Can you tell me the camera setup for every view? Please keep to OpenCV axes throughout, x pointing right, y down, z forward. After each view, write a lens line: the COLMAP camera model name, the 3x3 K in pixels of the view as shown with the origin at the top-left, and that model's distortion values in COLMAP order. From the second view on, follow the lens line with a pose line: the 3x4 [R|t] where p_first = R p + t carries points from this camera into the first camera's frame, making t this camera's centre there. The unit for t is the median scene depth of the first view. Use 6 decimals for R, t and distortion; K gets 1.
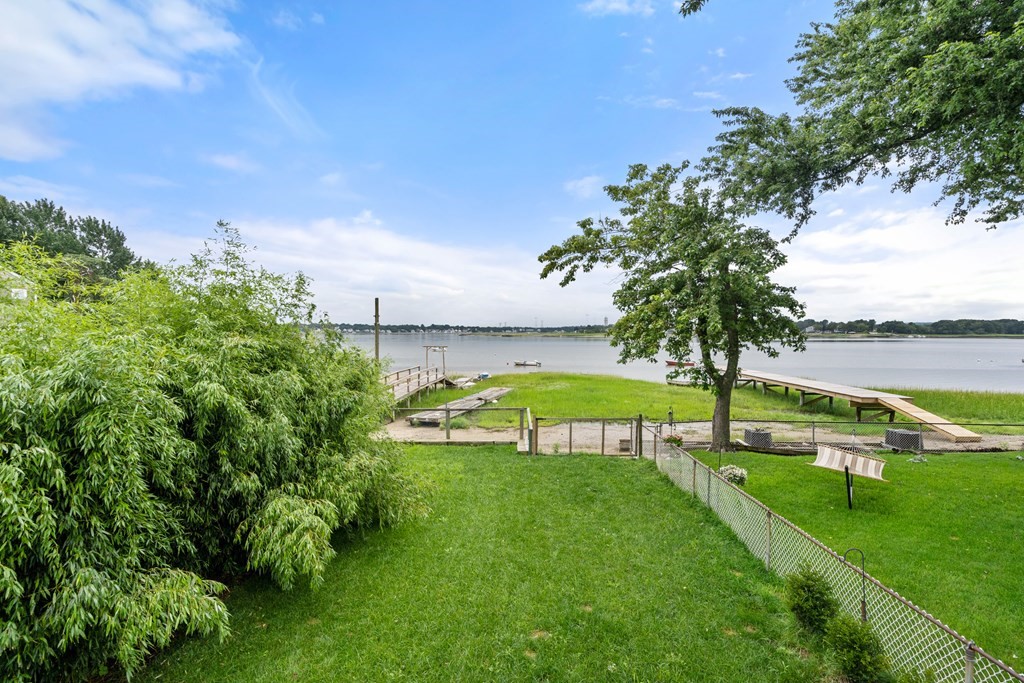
lens RADIAL K [[479.2, 0, 509.9], [0, 479.2, 340.9], [0, 0, 1]] dist [0.005882, 0.001444]
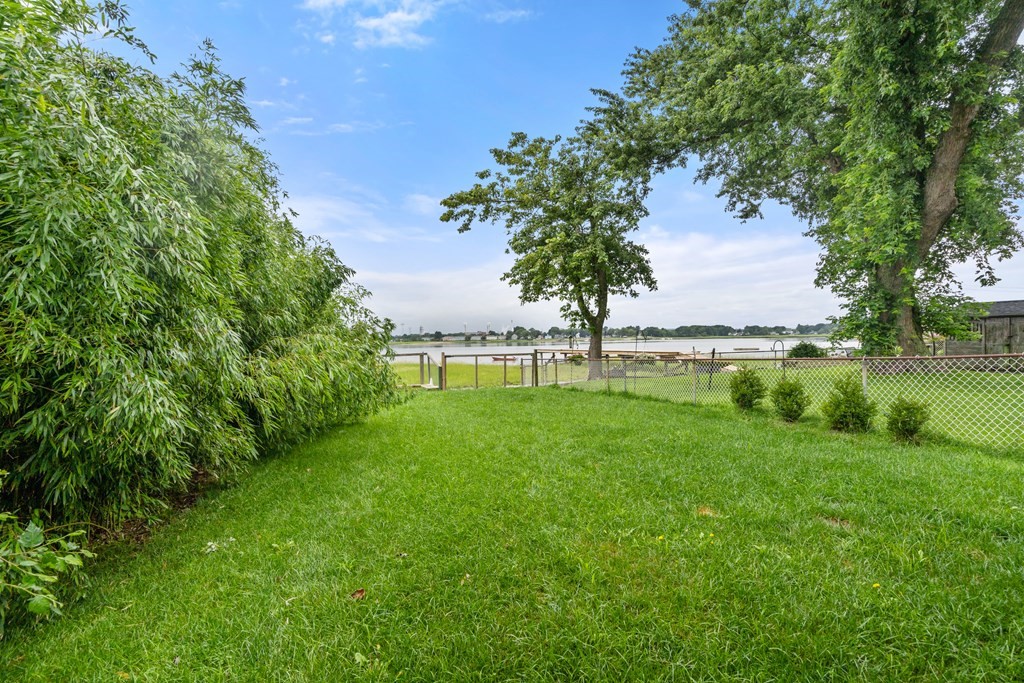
lens RADIAL K [[479.2, 0, 511.2], [0, 479.2, 341.4], [0, 0, 1]] dist [0.005882, 0.001444]
pose [[0.919351, -0.016179, 0.393105, -0.204855], [0.030142, 0.999114, -0.029373, 0.155756], [-0.392281, 0.038853, 0.919024, -0.001848]]
